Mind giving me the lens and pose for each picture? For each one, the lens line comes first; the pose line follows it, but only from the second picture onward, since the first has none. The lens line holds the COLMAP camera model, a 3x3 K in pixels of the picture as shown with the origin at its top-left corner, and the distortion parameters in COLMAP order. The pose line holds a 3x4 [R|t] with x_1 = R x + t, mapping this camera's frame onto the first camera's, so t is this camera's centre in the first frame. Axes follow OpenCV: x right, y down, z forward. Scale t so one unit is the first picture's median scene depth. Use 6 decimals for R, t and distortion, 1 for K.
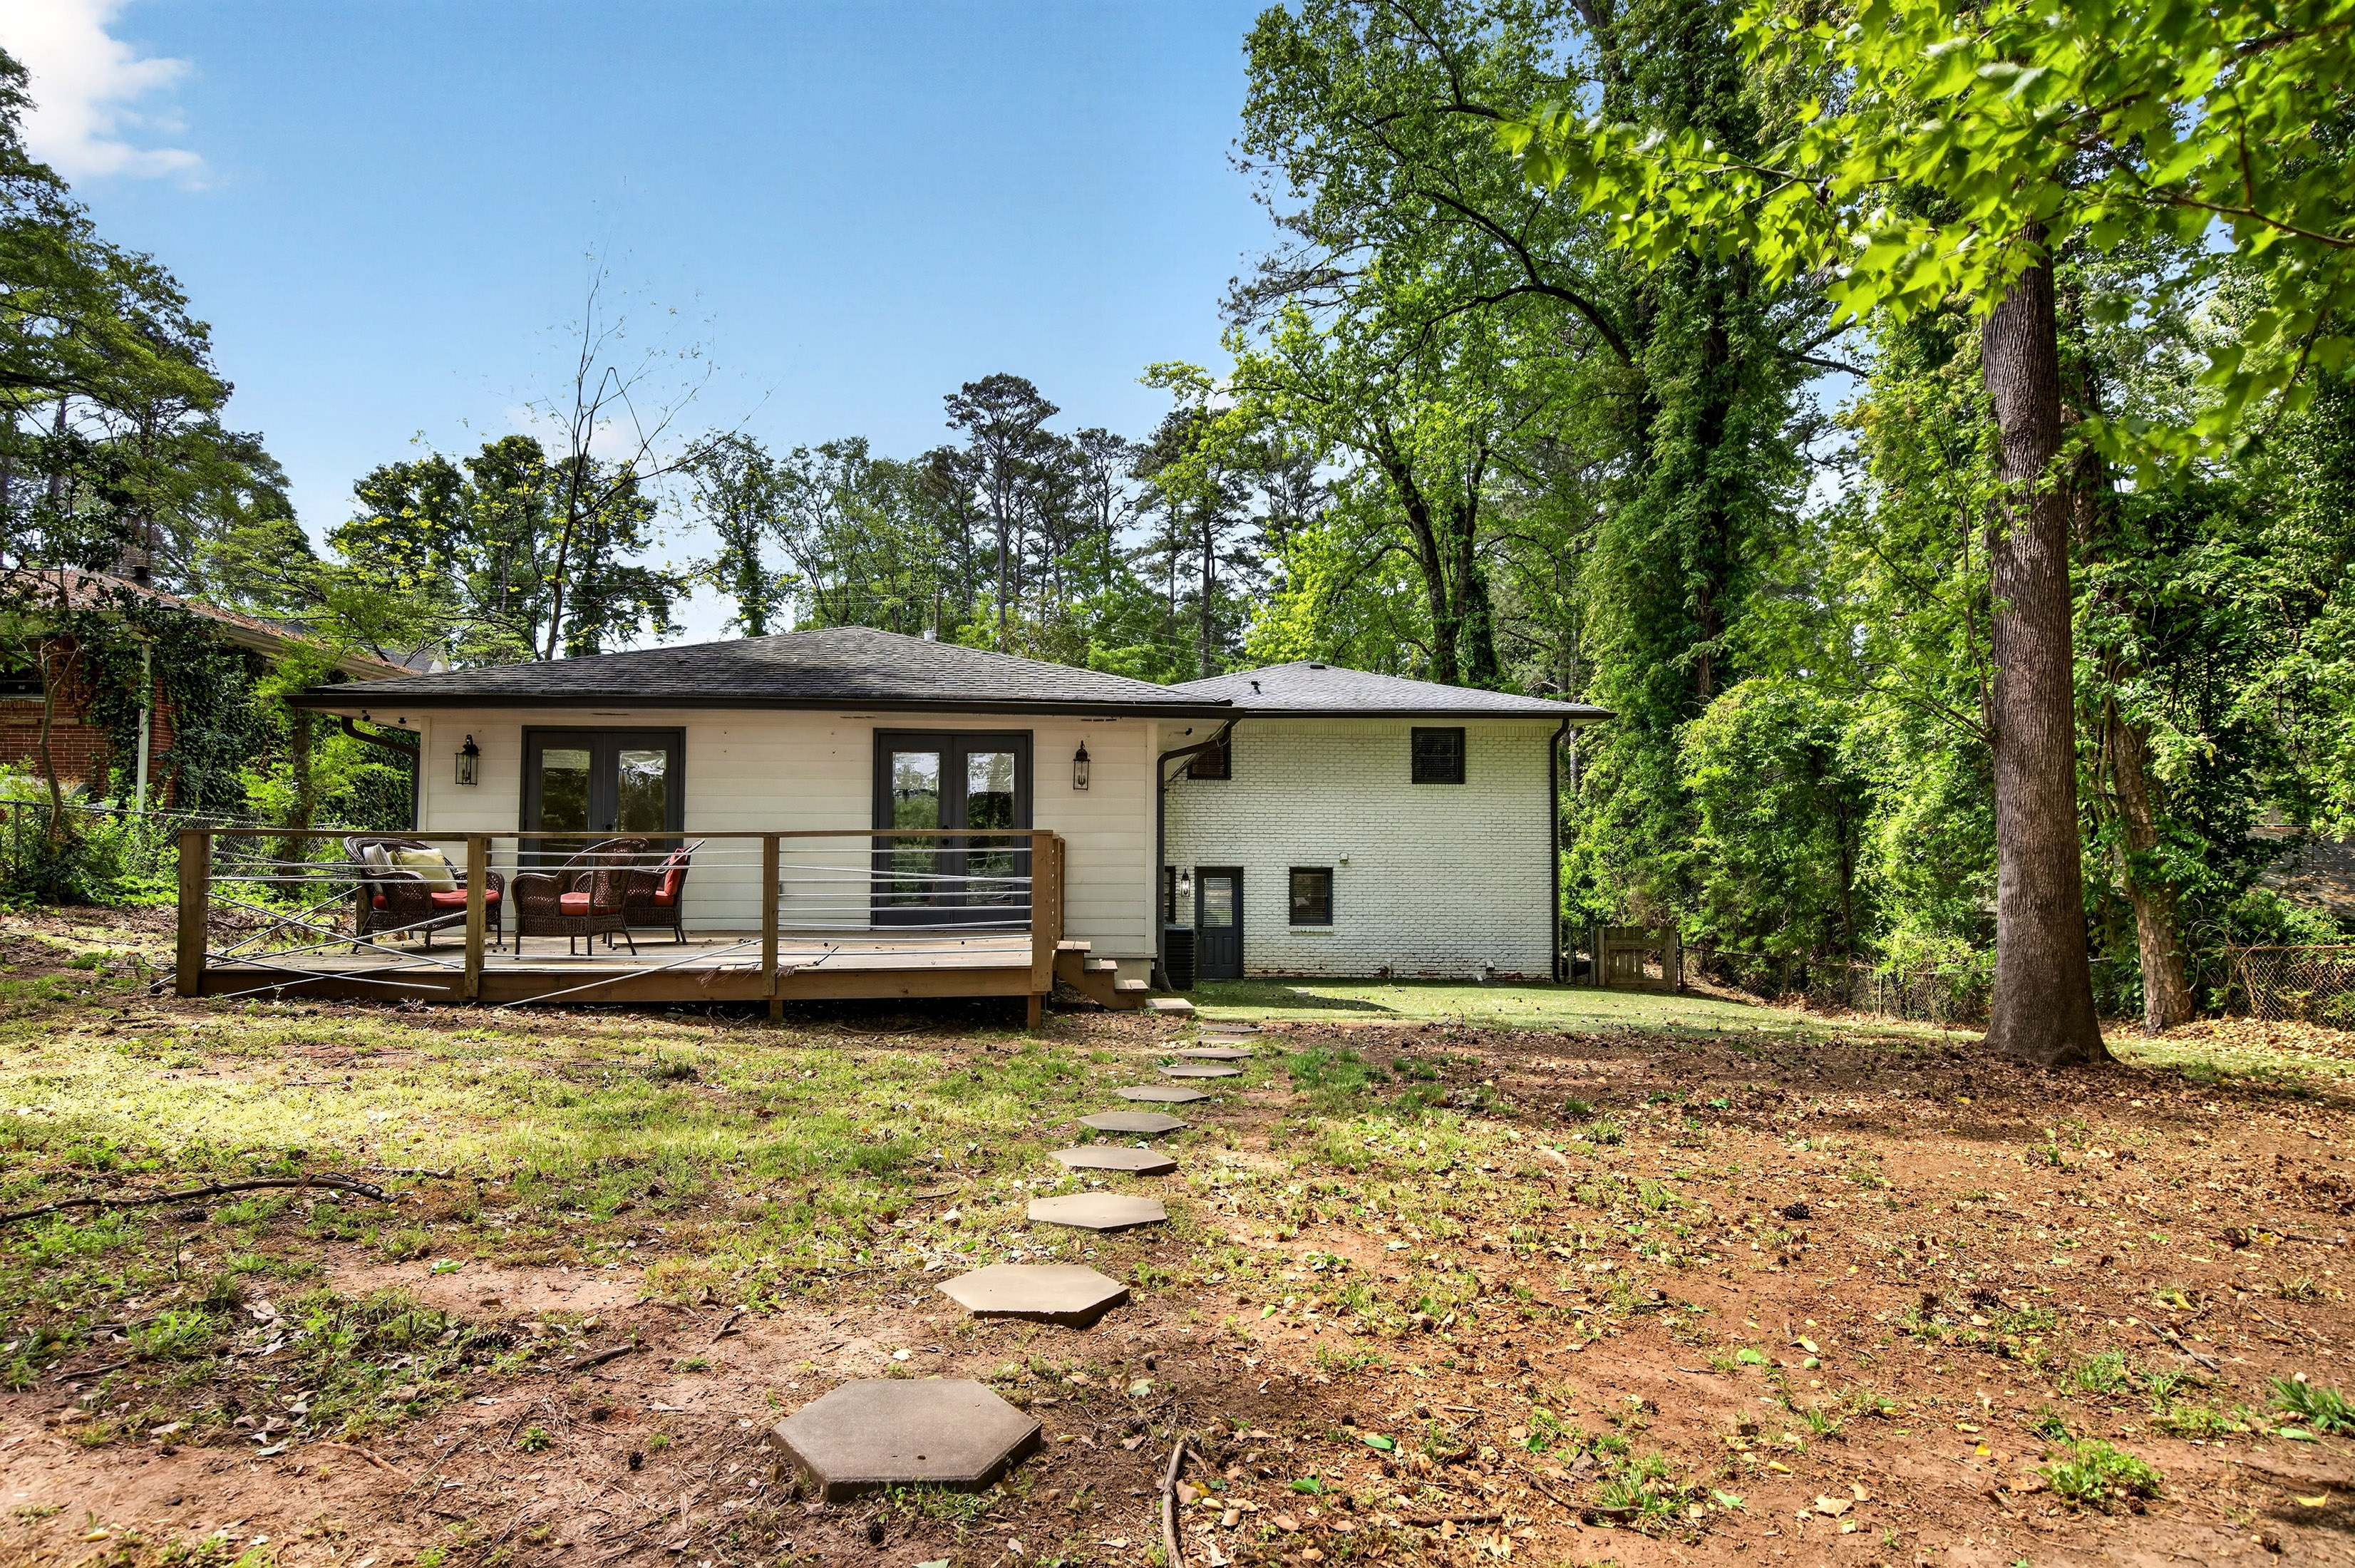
lens RADIAL K [[1368.0, 0, 1184.4], [0, 1368.0, 769.2], [0, 0, 1]] dist [-0.023088, -0.000740]
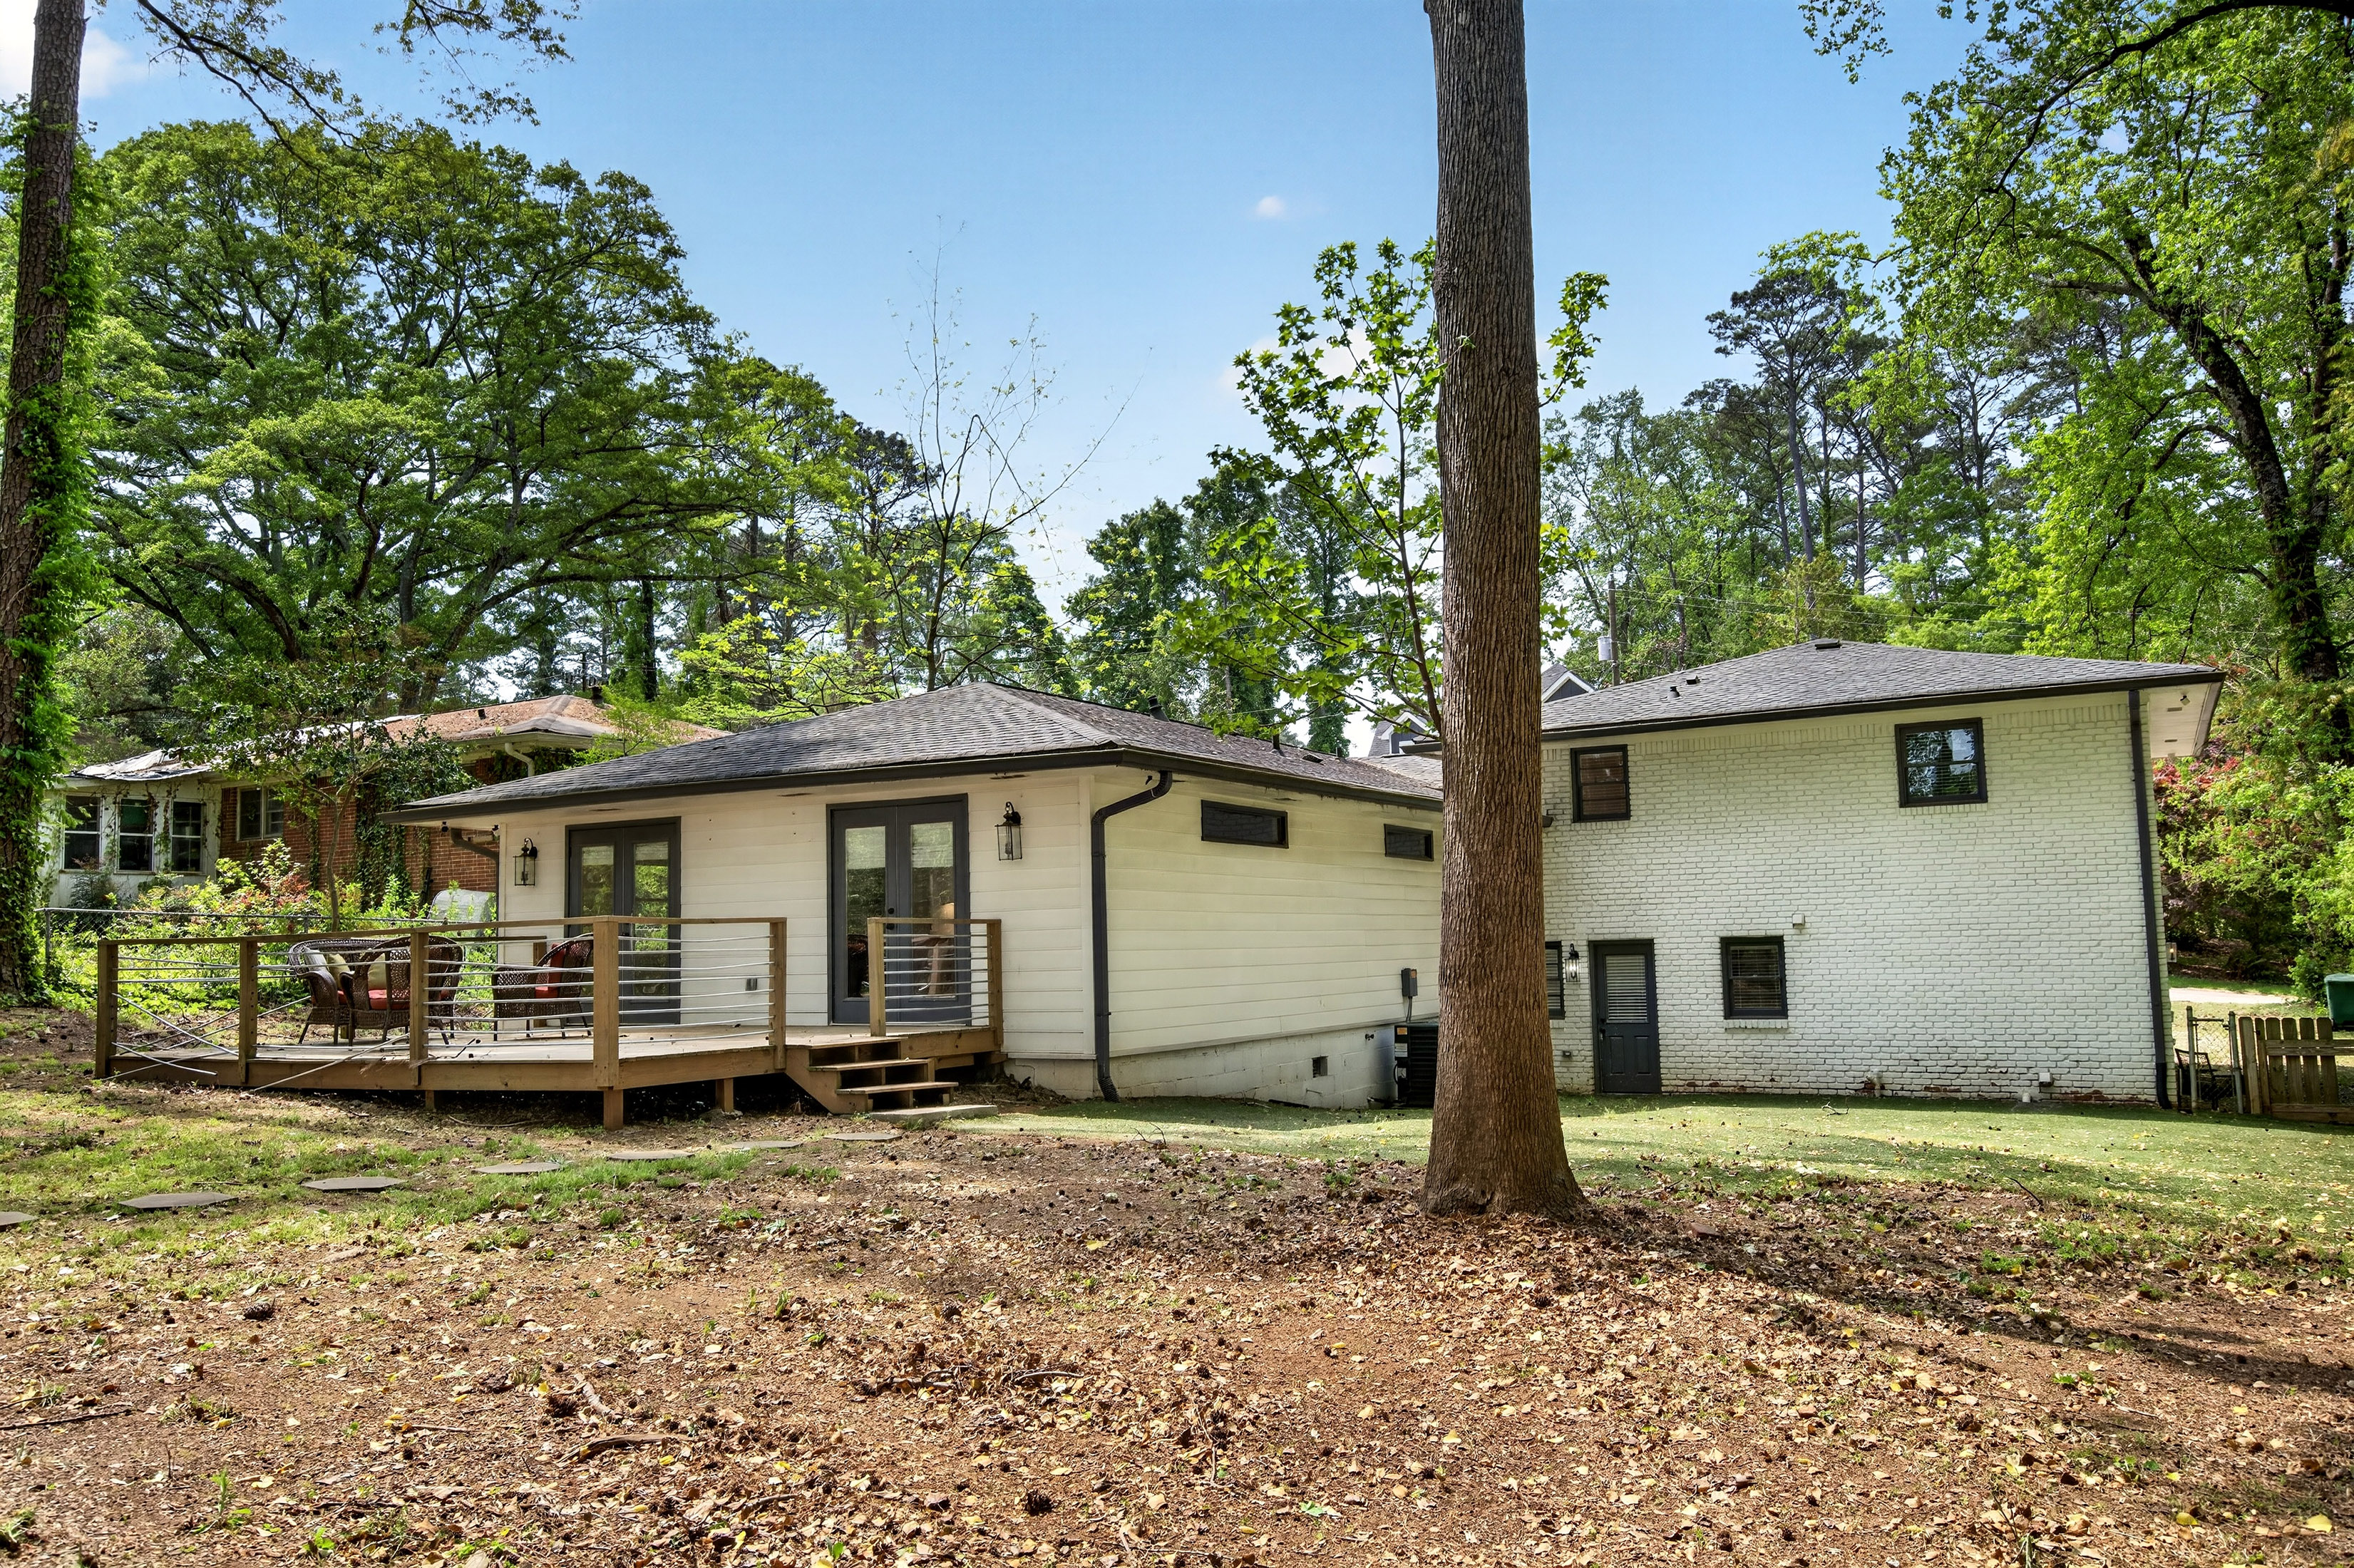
lens RADIAL K [[1796.7, 0, 1186.6], [0, 1796.7, 783.5], [0, 0, 1]] dist [-0.035869, 0.002323]
pose [[0.835611, -0.075310, -0.544135, 0.098277], [0.064424, 0.997157, -0.039076, 0.002897], [0.545531, -0.002403, 0.838087, 0.019267]]
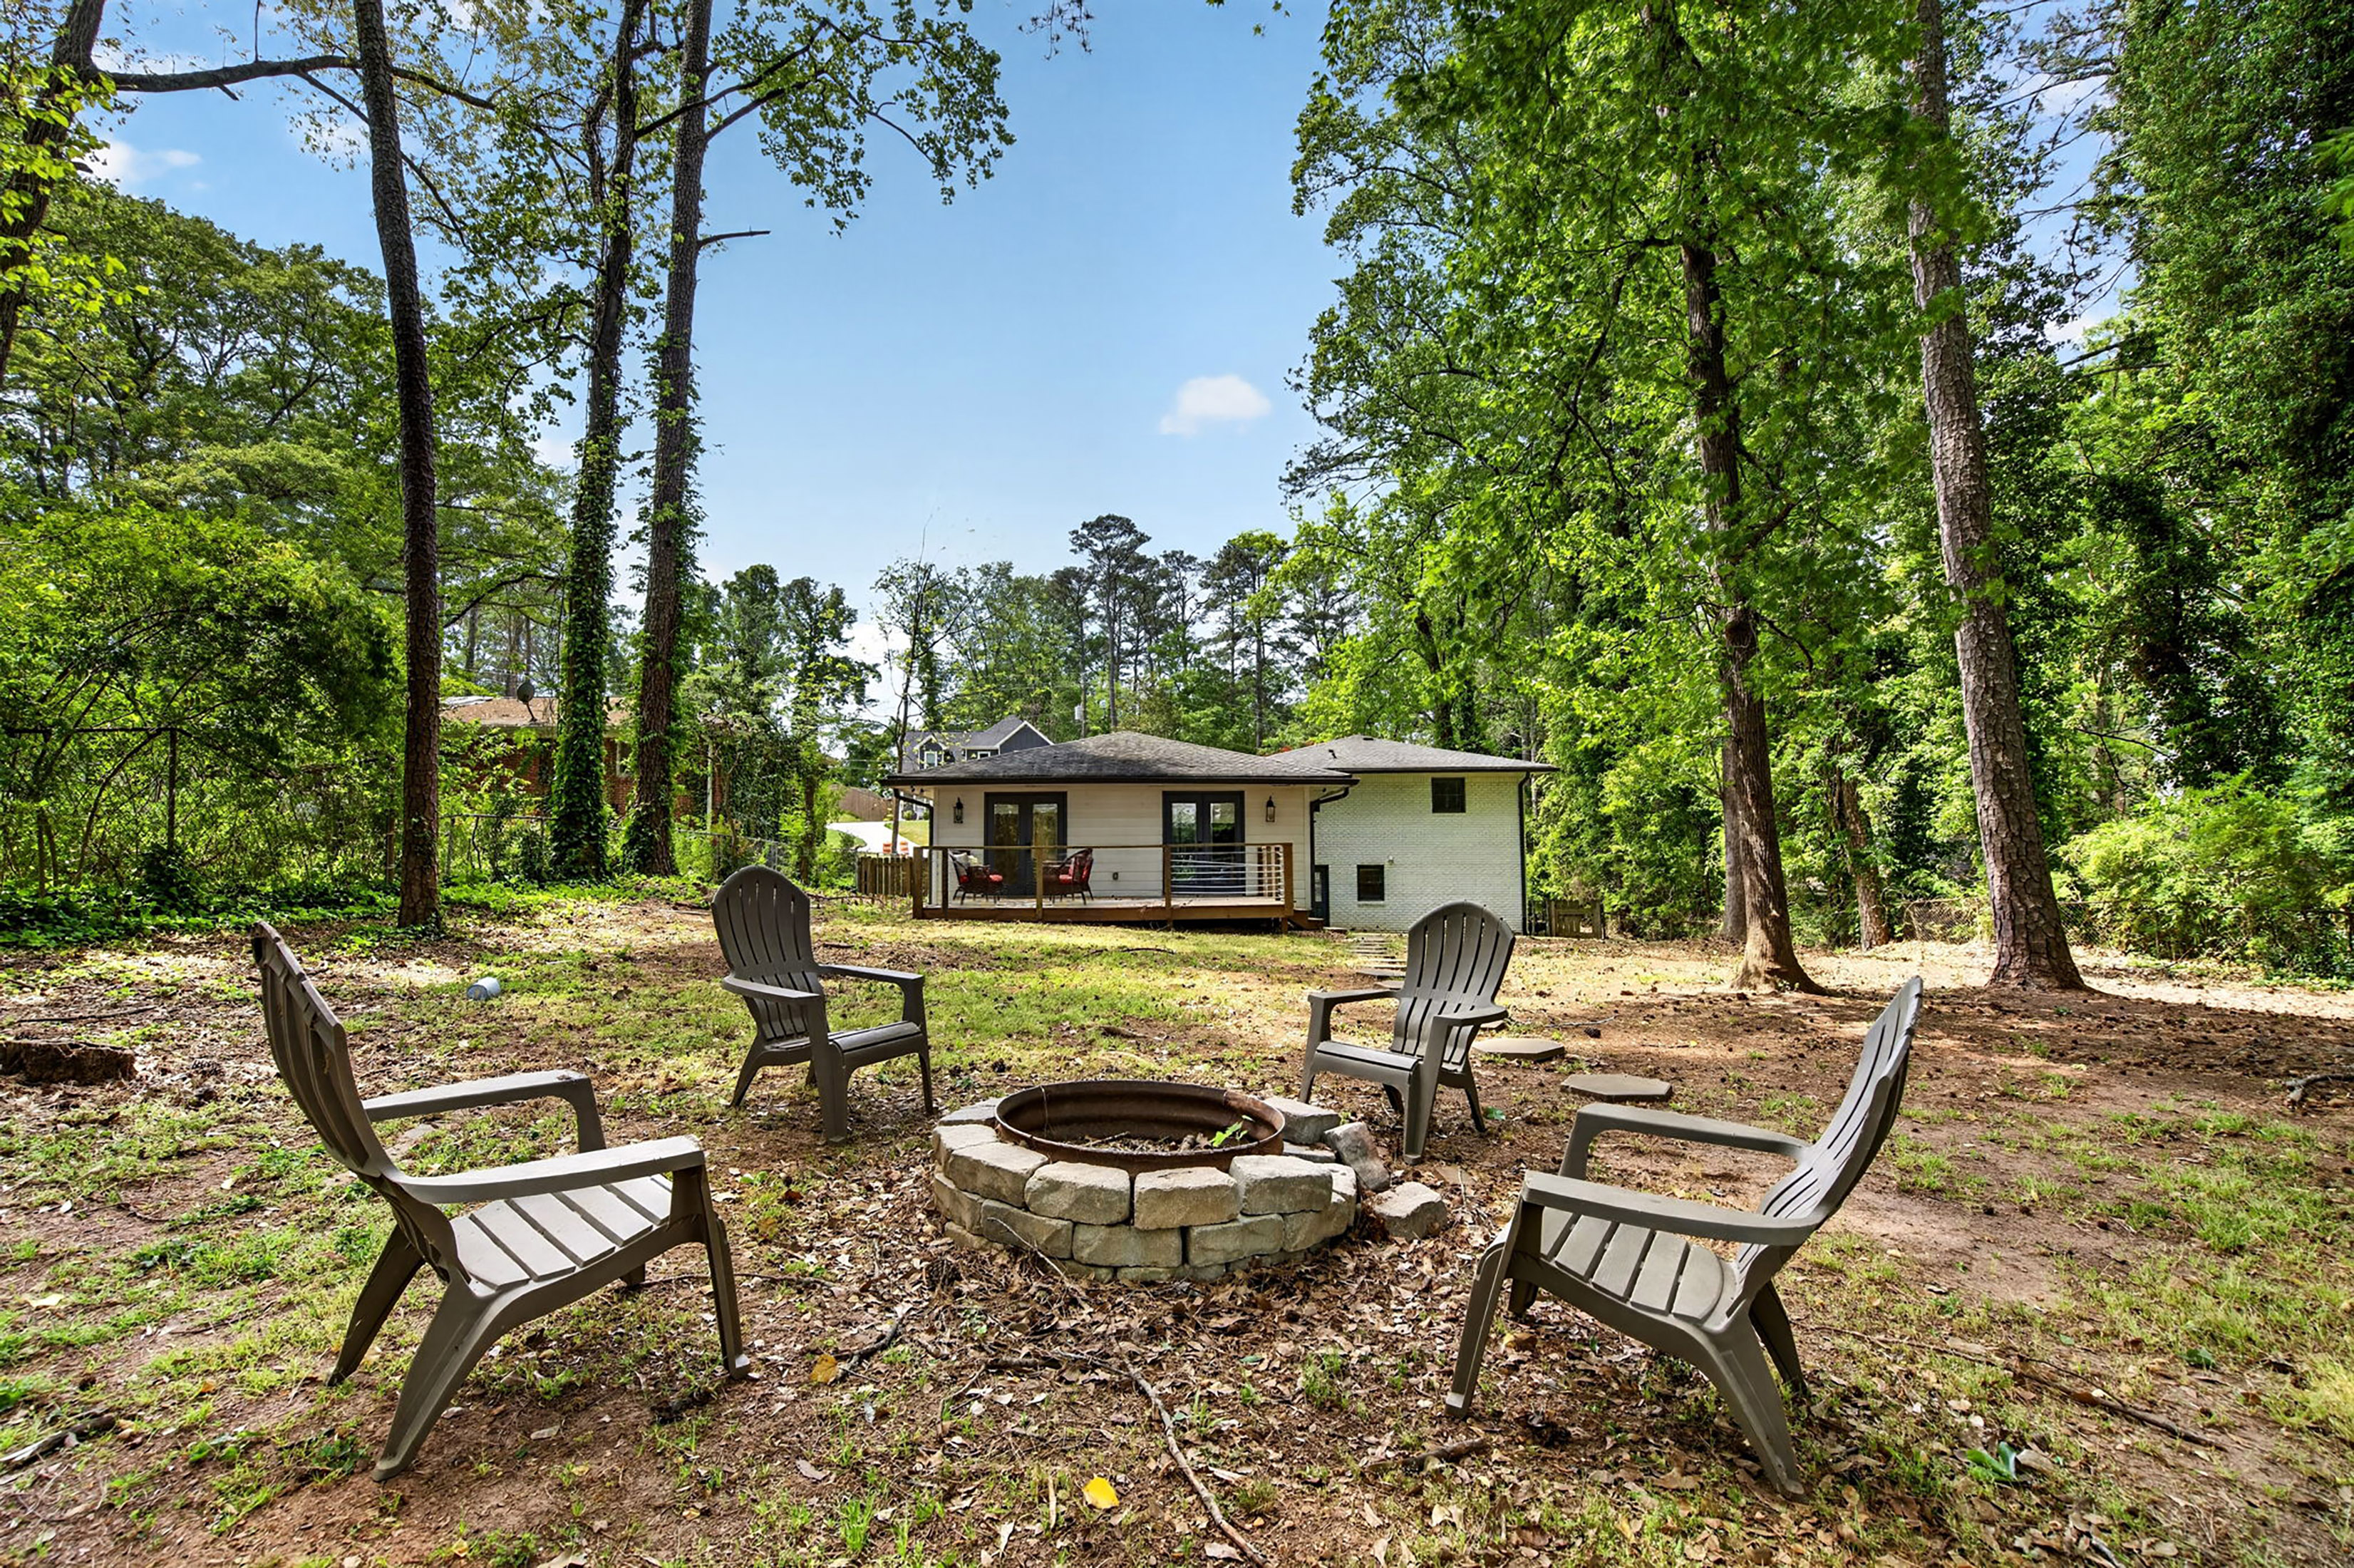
lens RADIAL K [[1077.4, 0, 1181.1], [0, 1077.4, 768.2], [0, 0, 1]] dist [0.002248, 0.000158]
pose [[0.999131, -0.013620, -0.039394, -0.021871], [0.012590, 0.999576, -0.026268, -0.003448], [0.039735, 0.025749, 0.998878, -0.079042]]
